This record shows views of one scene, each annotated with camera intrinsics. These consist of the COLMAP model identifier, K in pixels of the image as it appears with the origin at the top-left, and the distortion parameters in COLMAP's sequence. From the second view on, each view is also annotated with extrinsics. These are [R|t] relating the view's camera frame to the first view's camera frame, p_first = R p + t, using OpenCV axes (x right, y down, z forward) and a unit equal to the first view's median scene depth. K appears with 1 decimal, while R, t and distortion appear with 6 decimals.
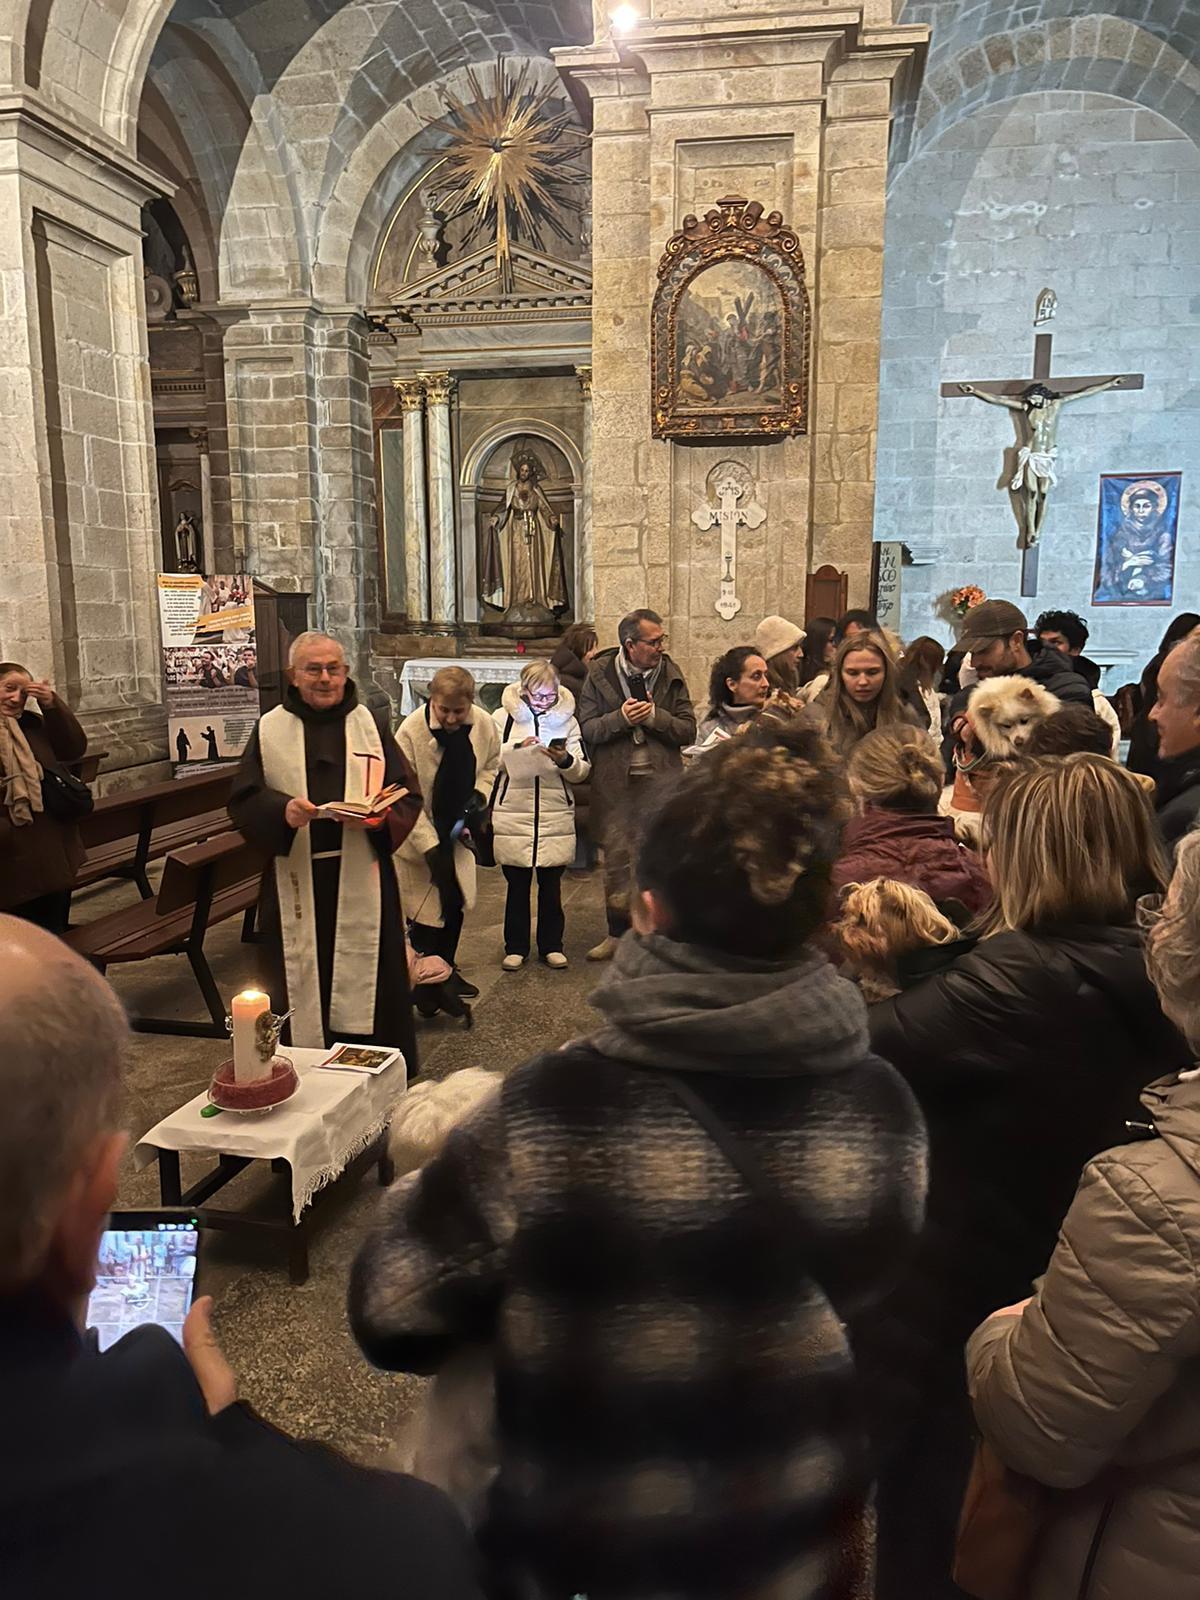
lens RADIAL K [[1214.1, 0, 607.0], [0, 1214.1, 797.1], [0, 0, 1]] dist [0.058590, -0.069558]
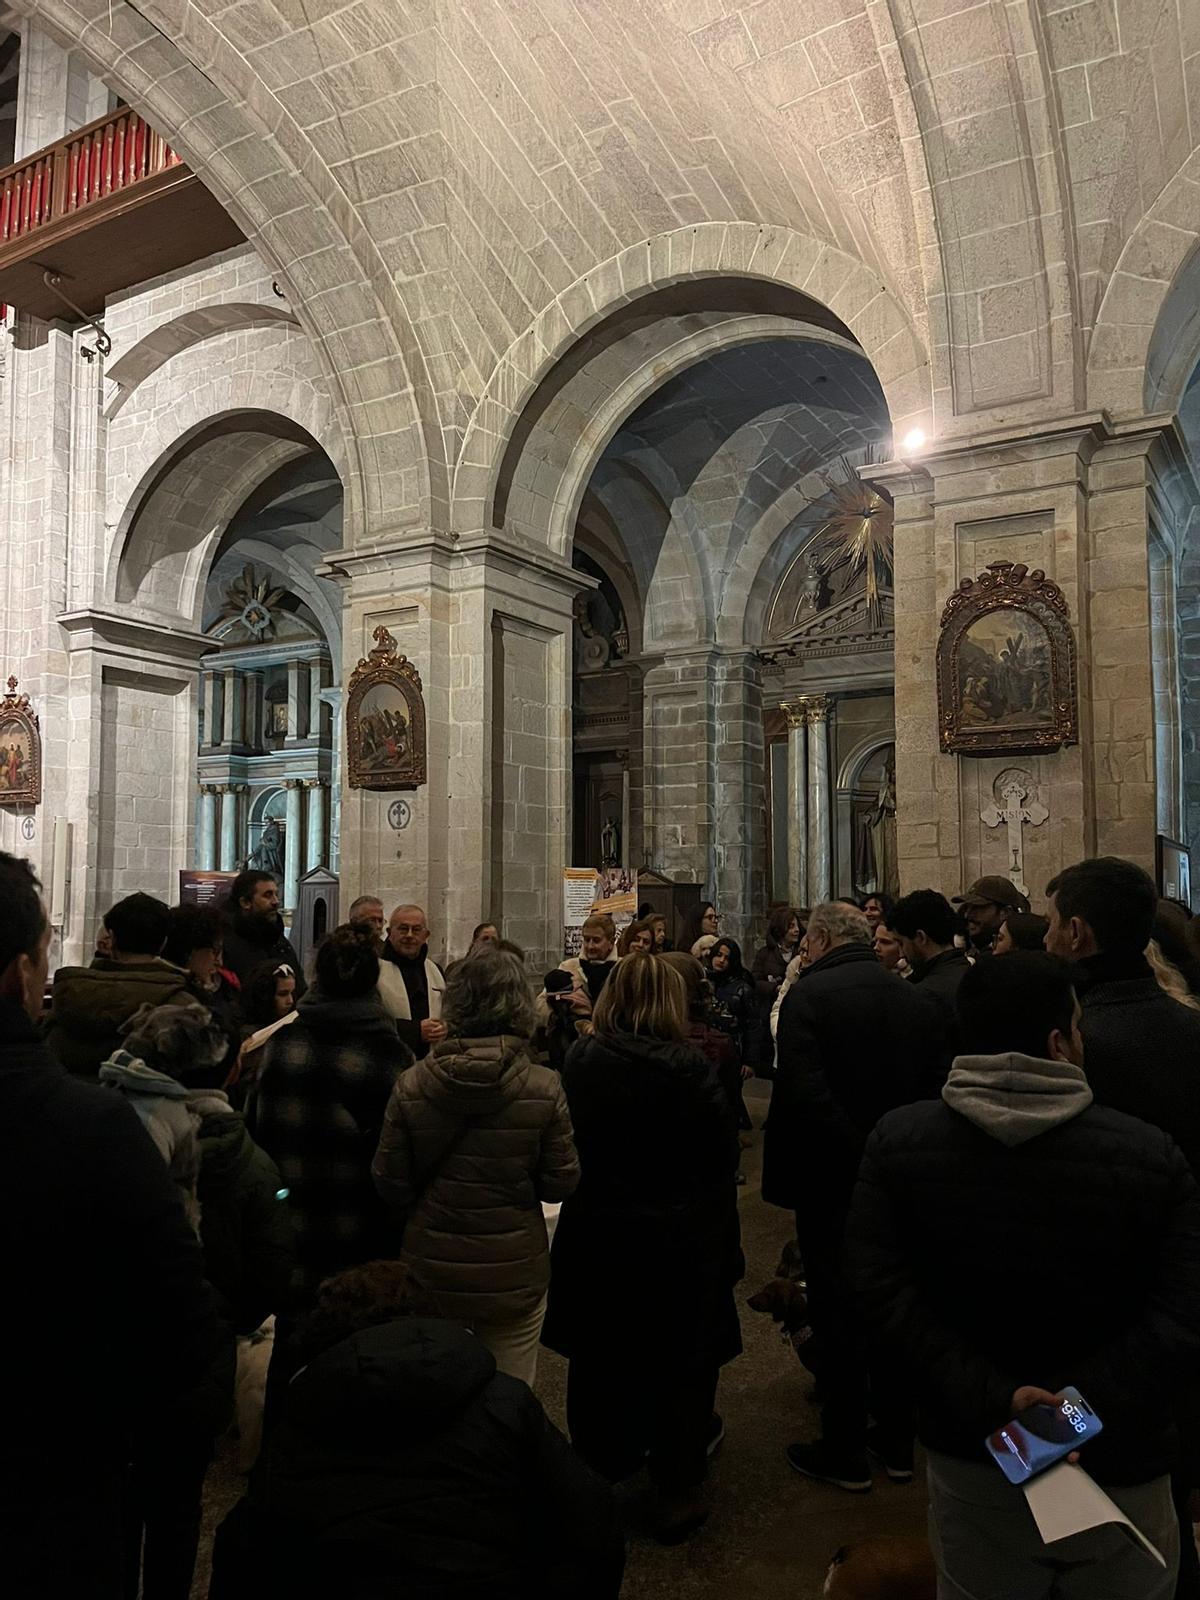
lens RADIAL K [[1250.2, 0, 600.0], [0, 1250.2, 800.0], [0, 0, 1]] dist [0.048644, -0.005852]
pose [[0.931337, -0.025780, -0.363244, 0.117023], [-0.059613, 0.973241, -0.221918, 0.028216], [0.359245, 0.228335, 0.904879, -0.145371]]
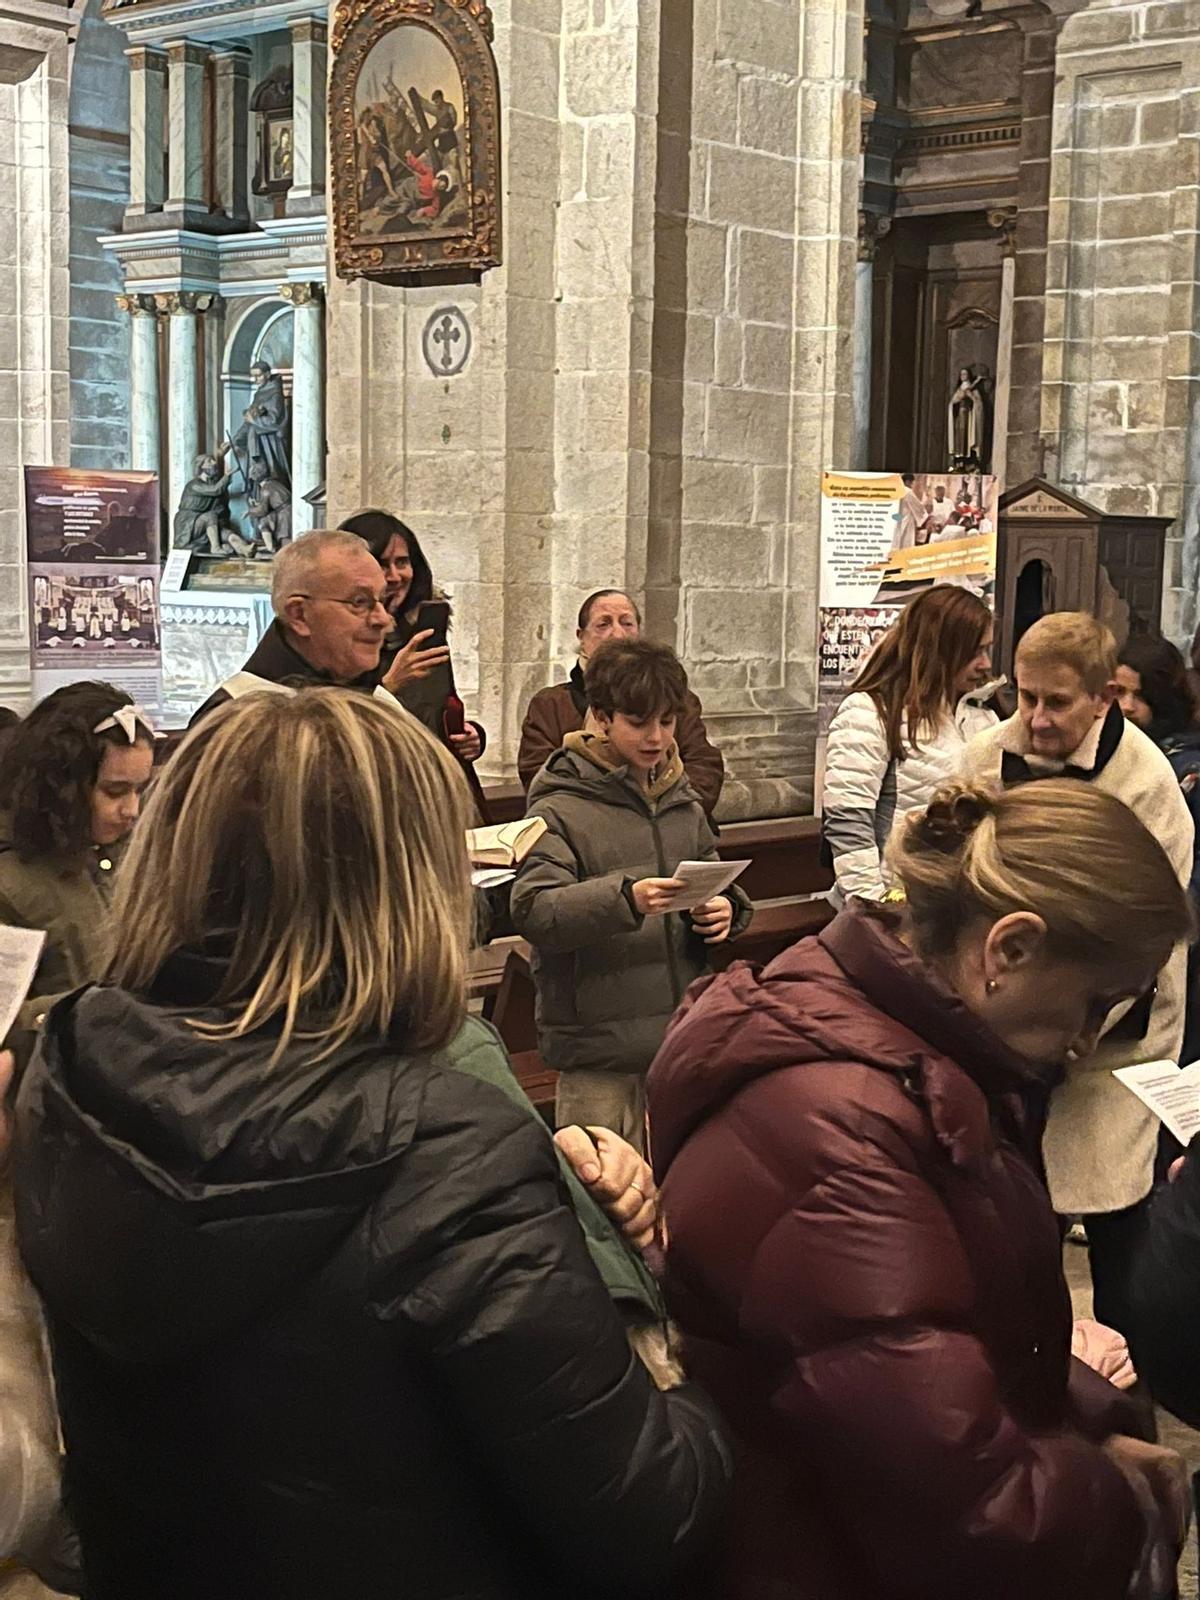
lens RADIAL K [[2397.2, 0, 604.1], [0, 2397.2, 797.2], [0, 0, 1]] dist [0.154524, -0.548597]
pose [[0.859108, 0.072527, -0.506629, 0.085550], [-0.102125, 0.994294, -0.030837, 0.003603], [0.501501, 0.078232, 0.861613, 0.033994]]
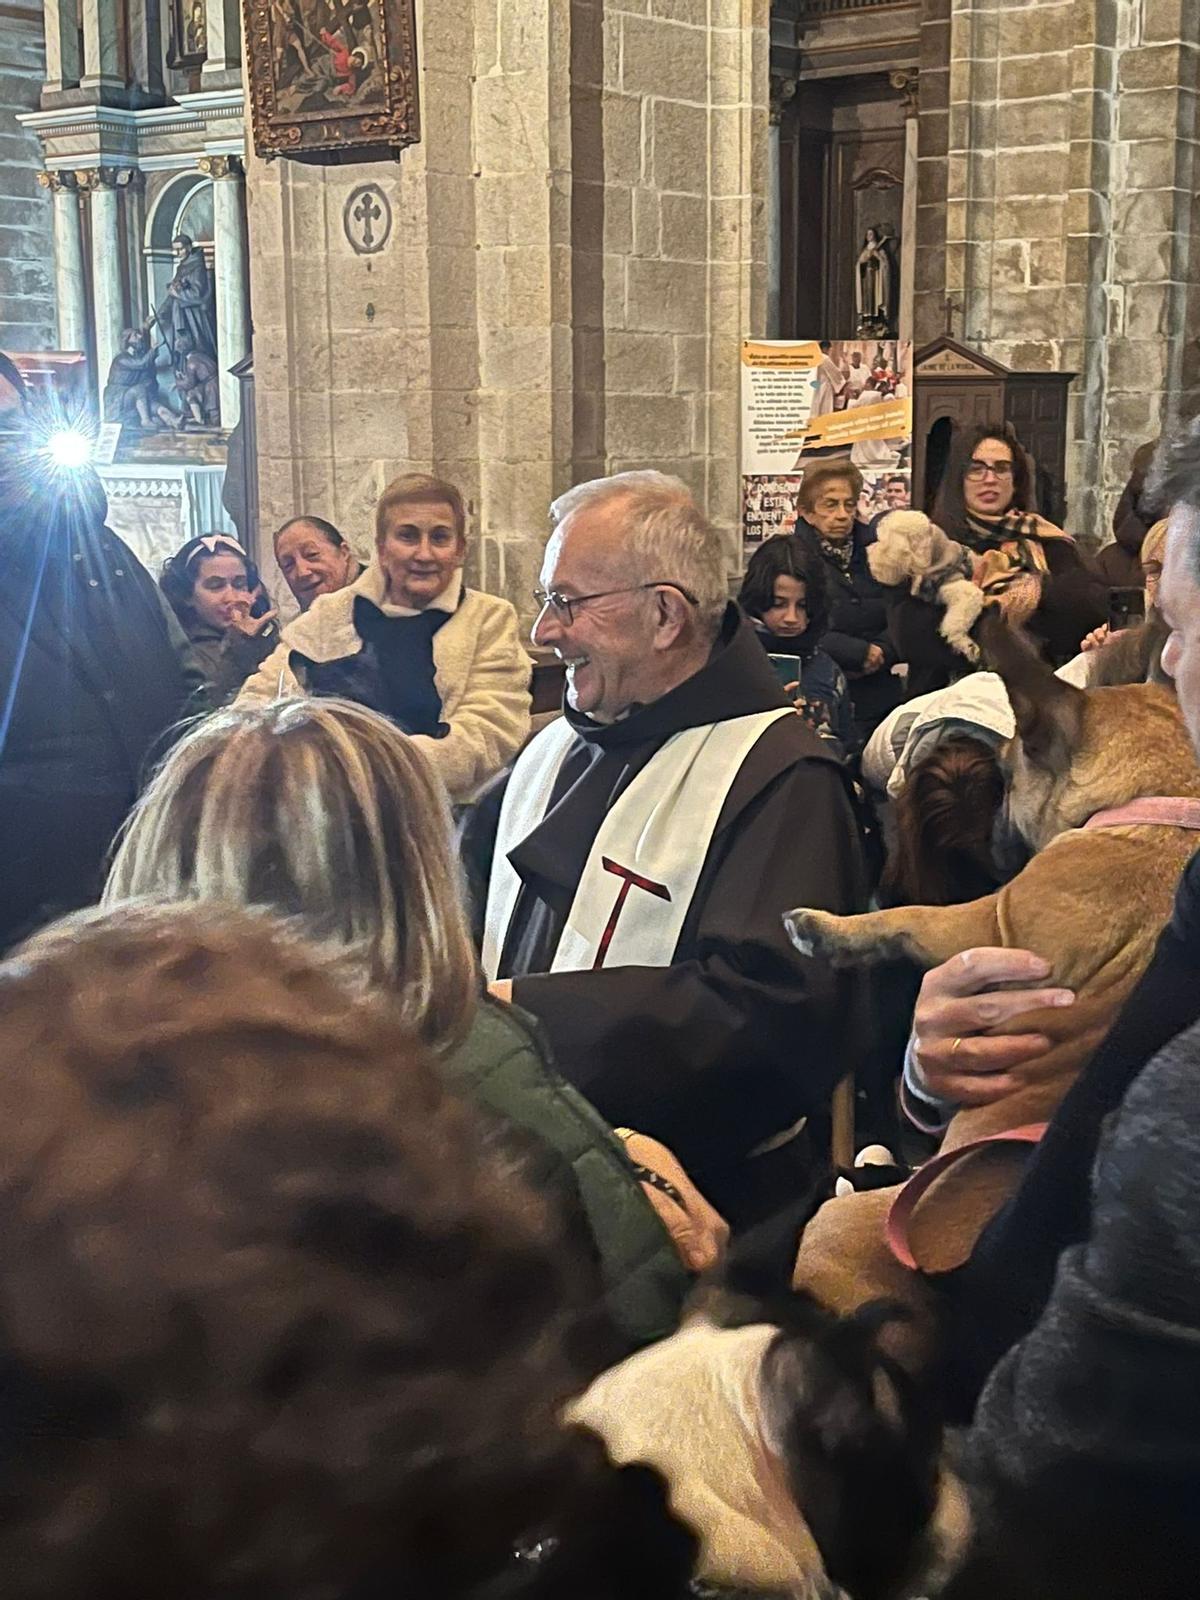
lens RADIAL K [[2264.0, 0, 600.0], [0, 2264.0, 800.0], [0, 0, 1]] dist [0.114564, -0.366300]
pose [[0.877015, 0.081742, -0.473459, 0.068486], [-0.072513, 0.996653, 0.037750, -0.007844], [0.474960, 0.001225, 0.880006, 0.052166]]
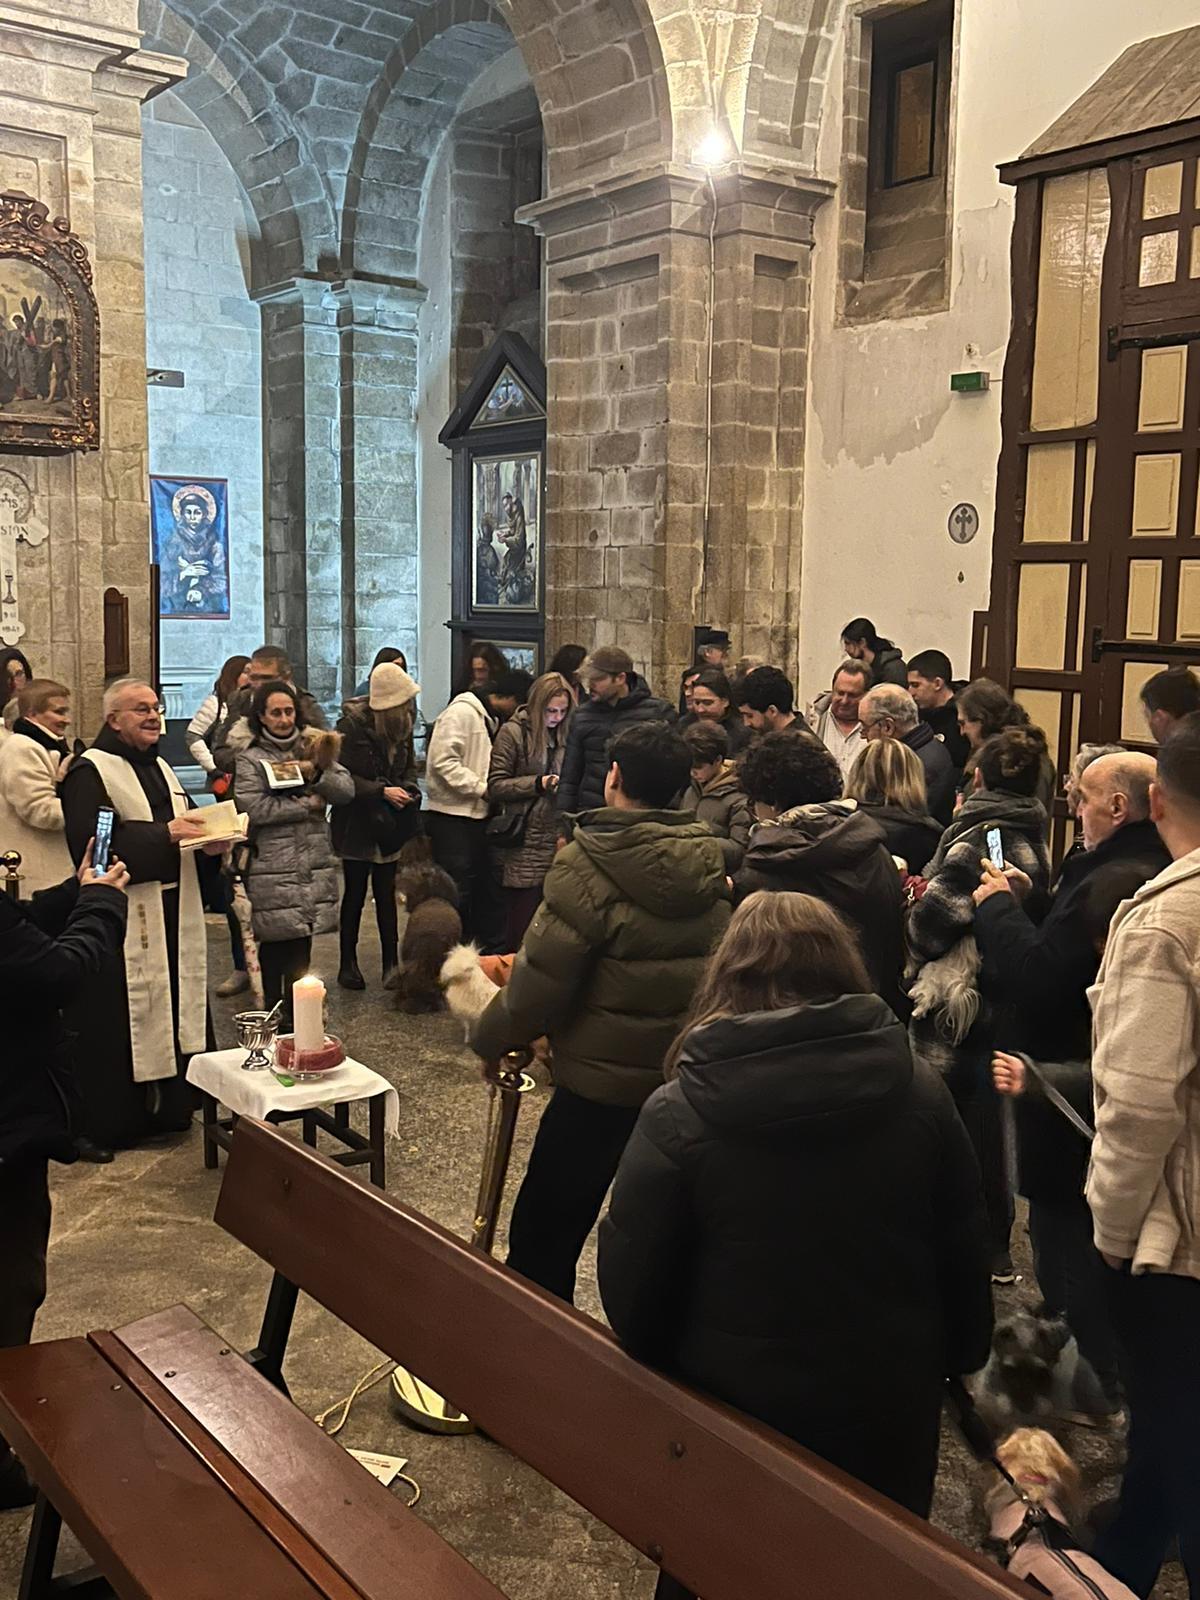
lens RADIAL K [[1692.3, 0, 600.0], [0, 1692.3, 800.0], [0, 0, 1]] dist [0.048013, -0.014641]
pose [[0.682386, -0.076592, 0.726968, -0.369299], [0.102141, 0.994730, 0.008926, -0.000837], [-0.723821, 0.068163, 0.686613, -0.110554]]
